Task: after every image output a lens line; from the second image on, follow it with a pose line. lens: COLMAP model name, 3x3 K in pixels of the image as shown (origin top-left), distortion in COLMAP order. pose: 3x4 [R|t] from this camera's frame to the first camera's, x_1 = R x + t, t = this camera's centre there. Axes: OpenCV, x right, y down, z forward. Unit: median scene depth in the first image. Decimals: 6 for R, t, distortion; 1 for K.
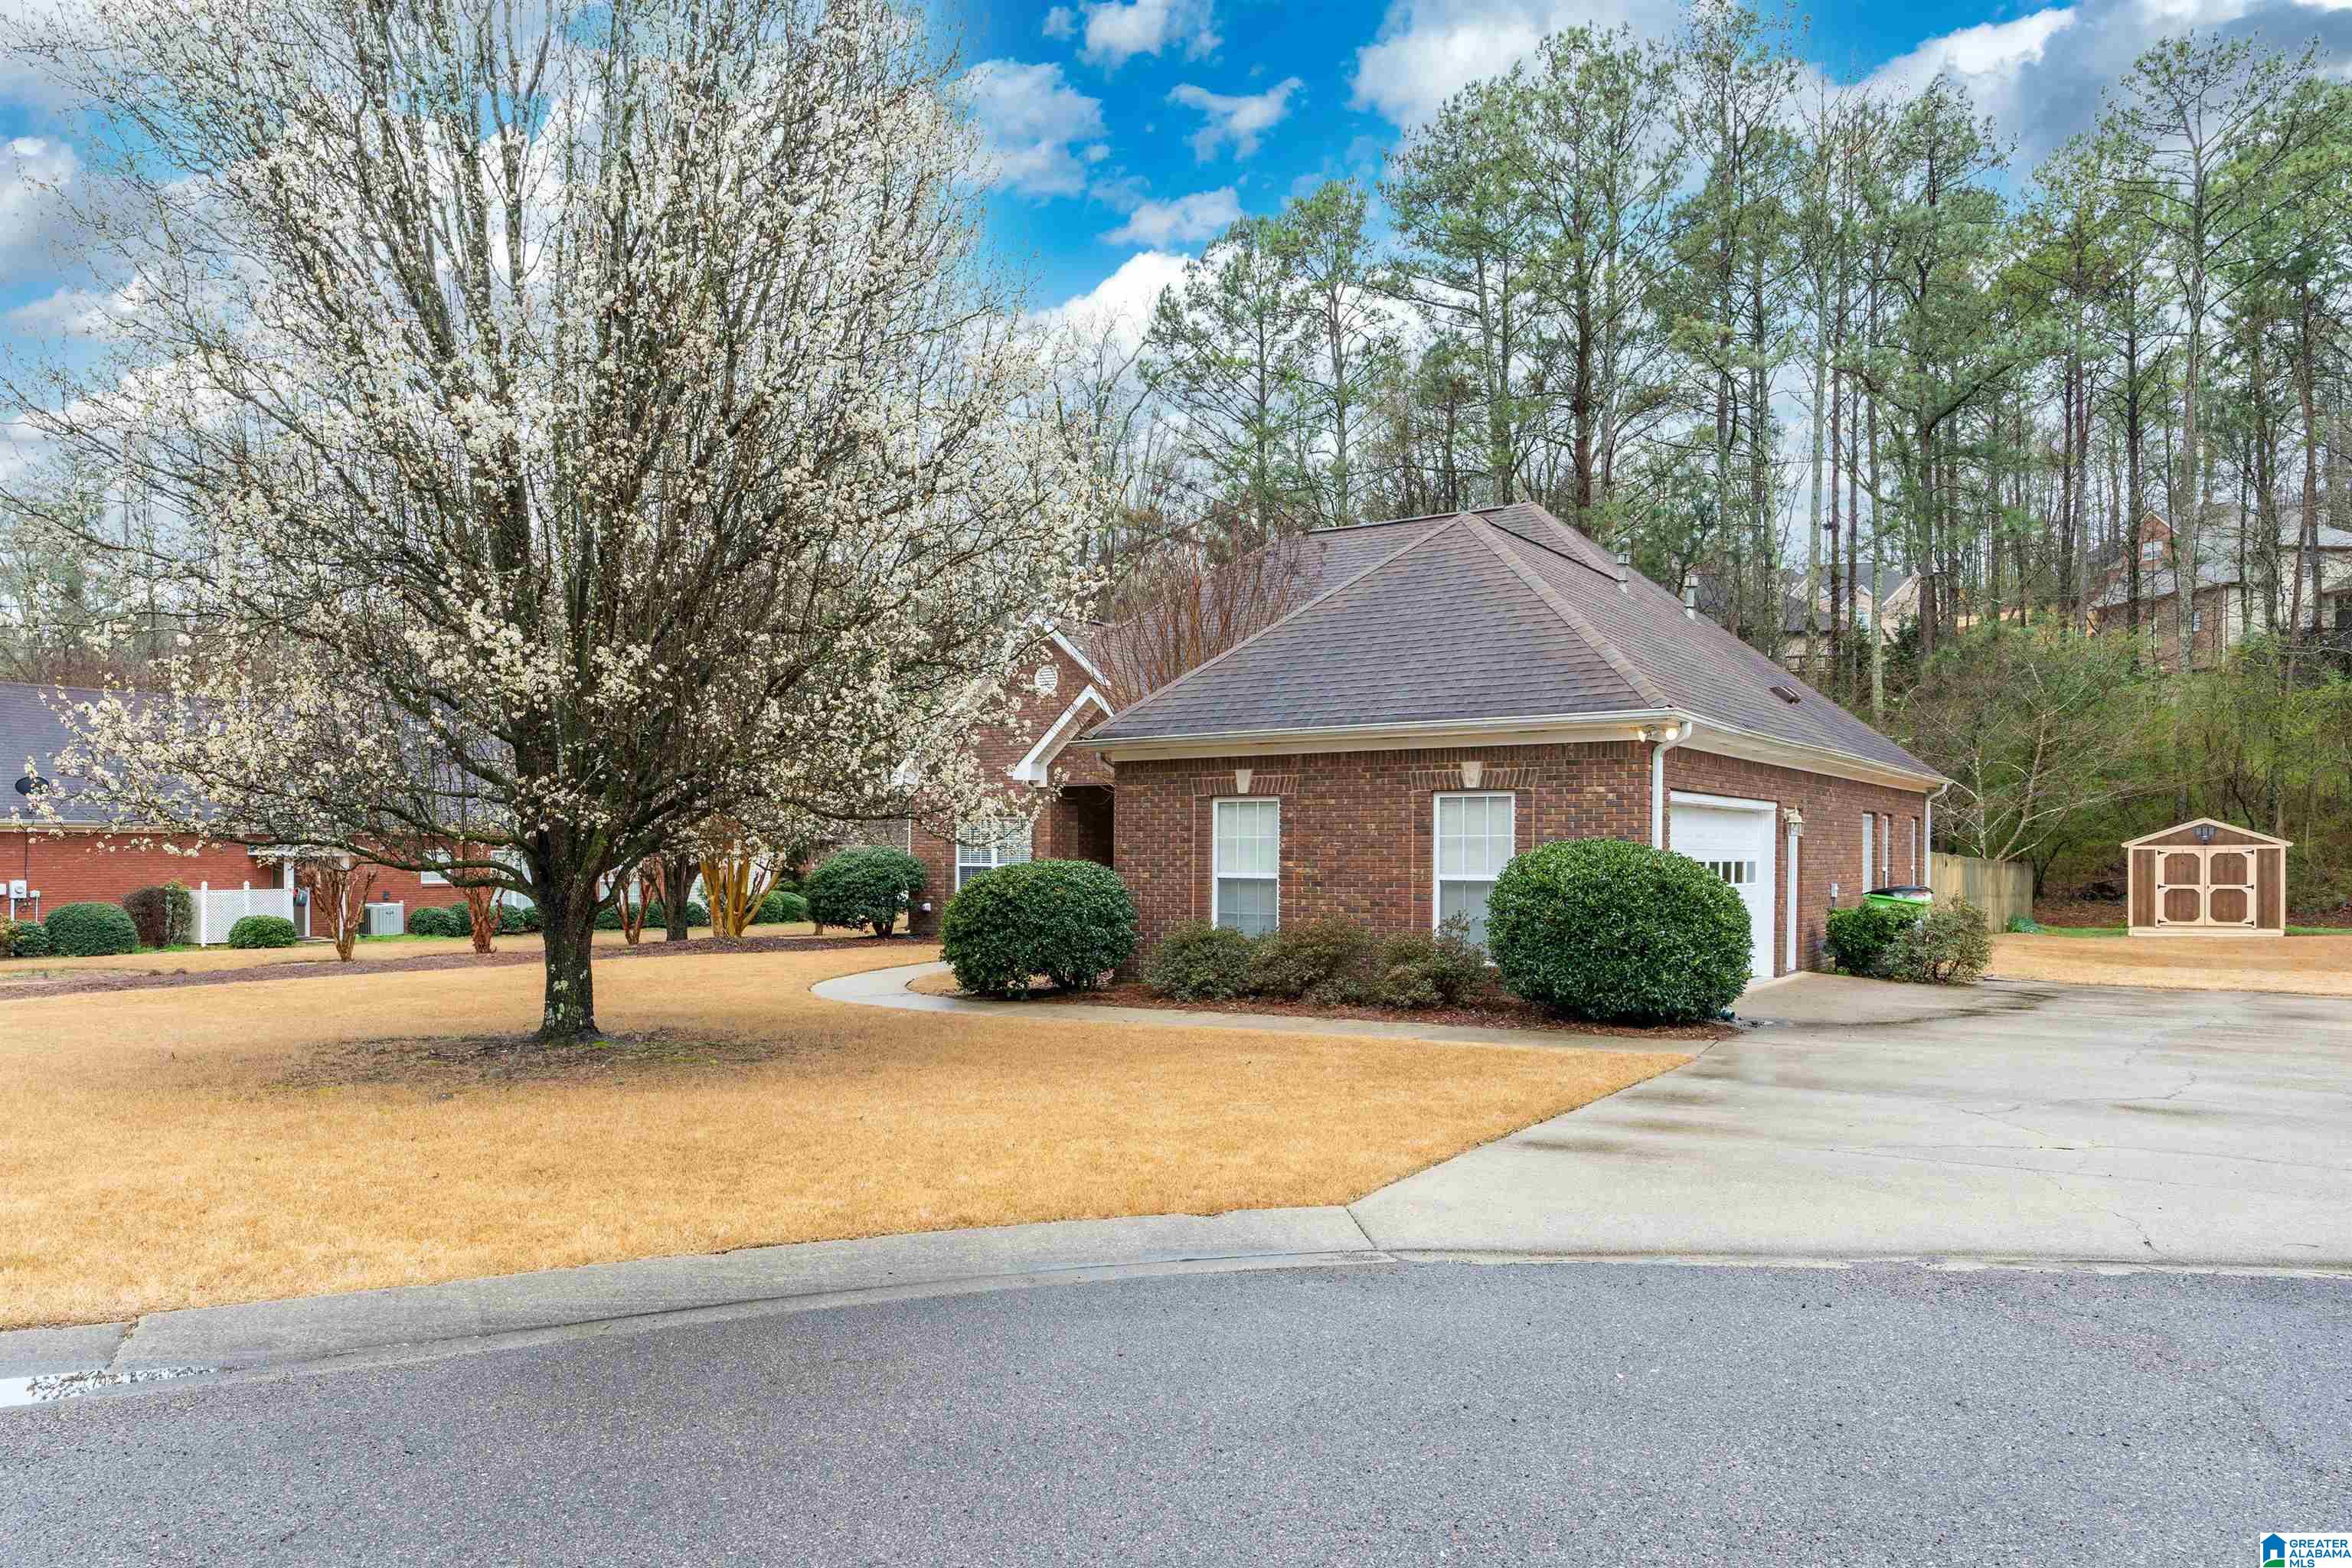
lens RADIAL K [[1555.0, 0, 1115.7], [0, 1555.0, 875.9], [0, 0, 1]] dist [0.007952, 0.000578]
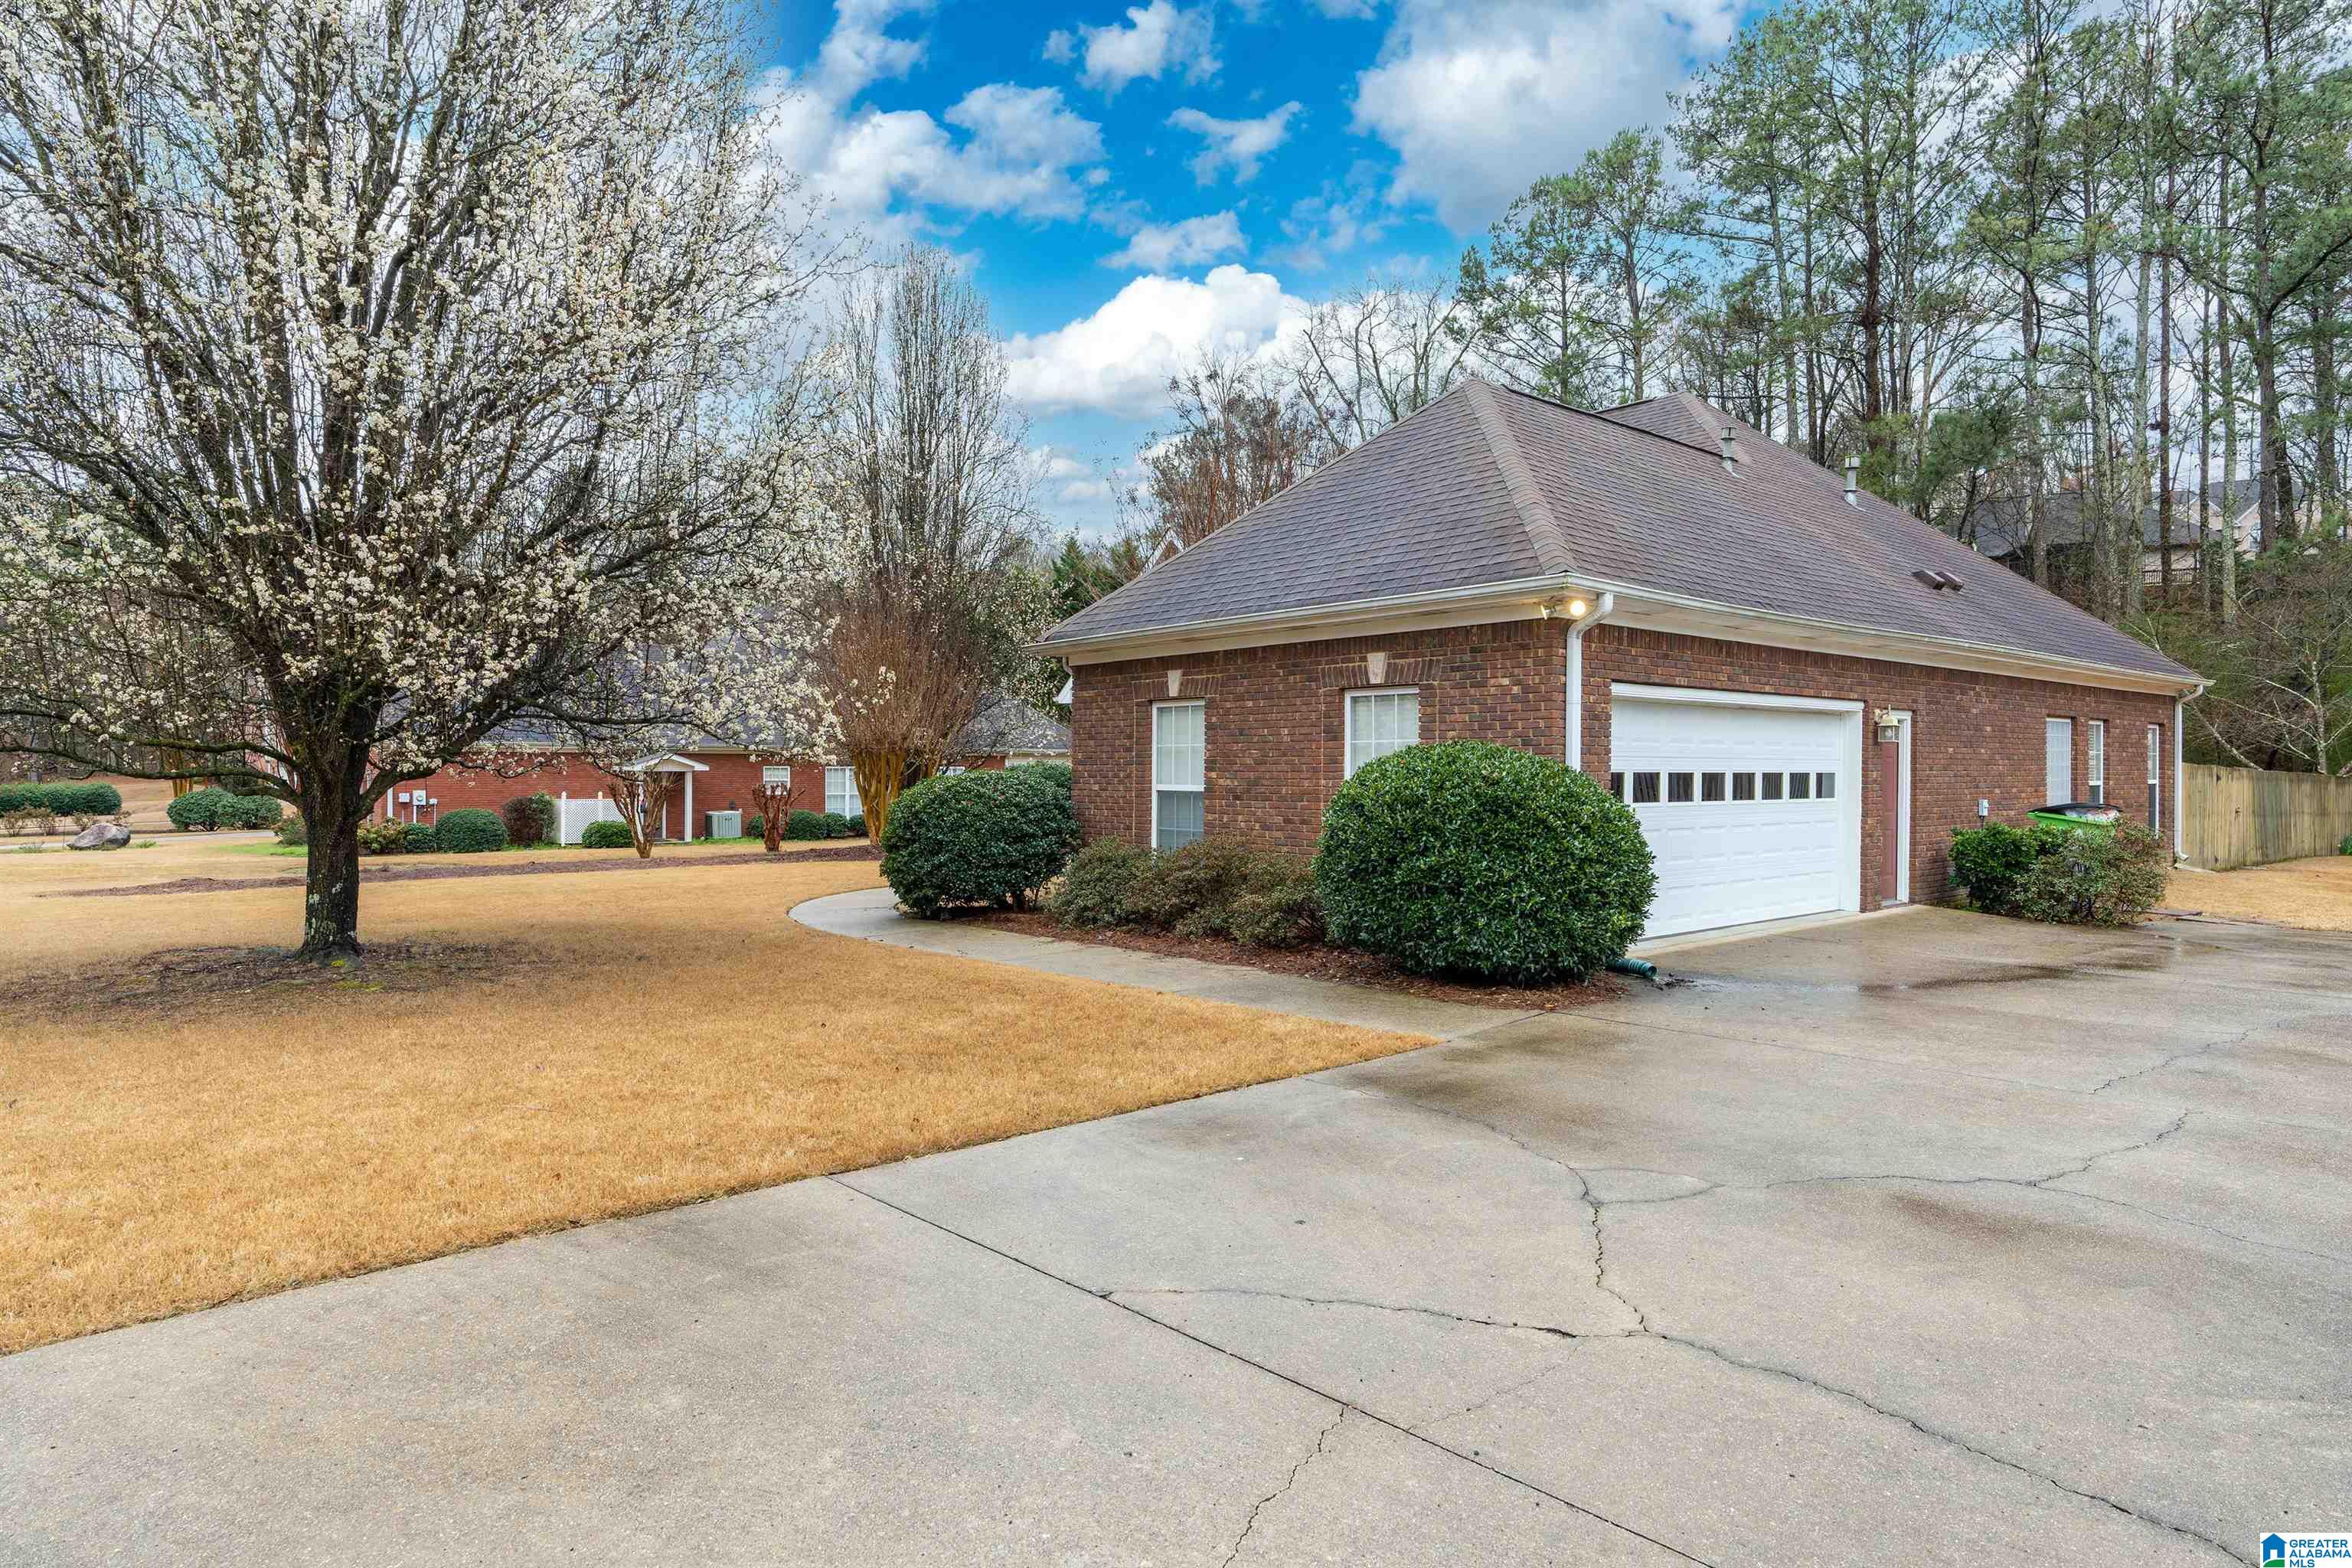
lens RADIAL K [[1339.2, 0, 1169.8], [0, 1339.2, 773.0], [0, 0, 1]] dist [0.003596, 0.004292]
pose [[0.972097, -0.000214, -0.234579, 0.116026], [-0.002643, 0.999926, -0.011866, 0.000177], [0.234565, 0.012154, 0.972025, 0.108825]]
